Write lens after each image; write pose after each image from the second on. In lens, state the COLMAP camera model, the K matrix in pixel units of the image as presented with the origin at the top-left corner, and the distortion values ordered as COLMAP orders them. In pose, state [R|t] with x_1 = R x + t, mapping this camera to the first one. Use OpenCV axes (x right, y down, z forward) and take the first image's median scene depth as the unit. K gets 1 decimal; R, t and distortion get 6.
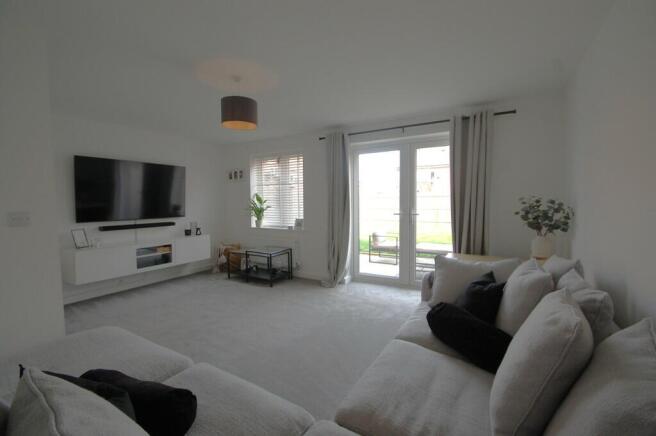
lens RADIAL K [[288.2, 0, 328.4], [0, 288.2, 215.2], [0, 0, 1]] dist [0.001183, -0.011101]
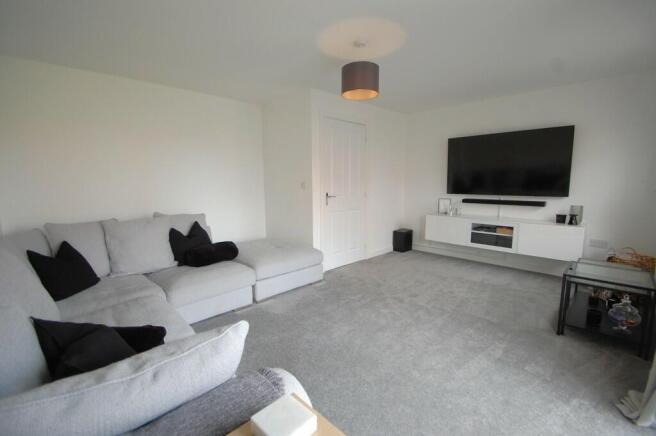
lens RADIAL K [[288.2, 0, 328.4], [0, 288.2, 215.2], [0, 0, 1]] dist [0.001183, -0.011101]
pose [[-0.219525, 0.124985, -0.967568, 0.394038], [-0.047420, 0.989221, 0.138541, -0.025000], [0.974454, 0.076296, -0.211232, 0.664933]]
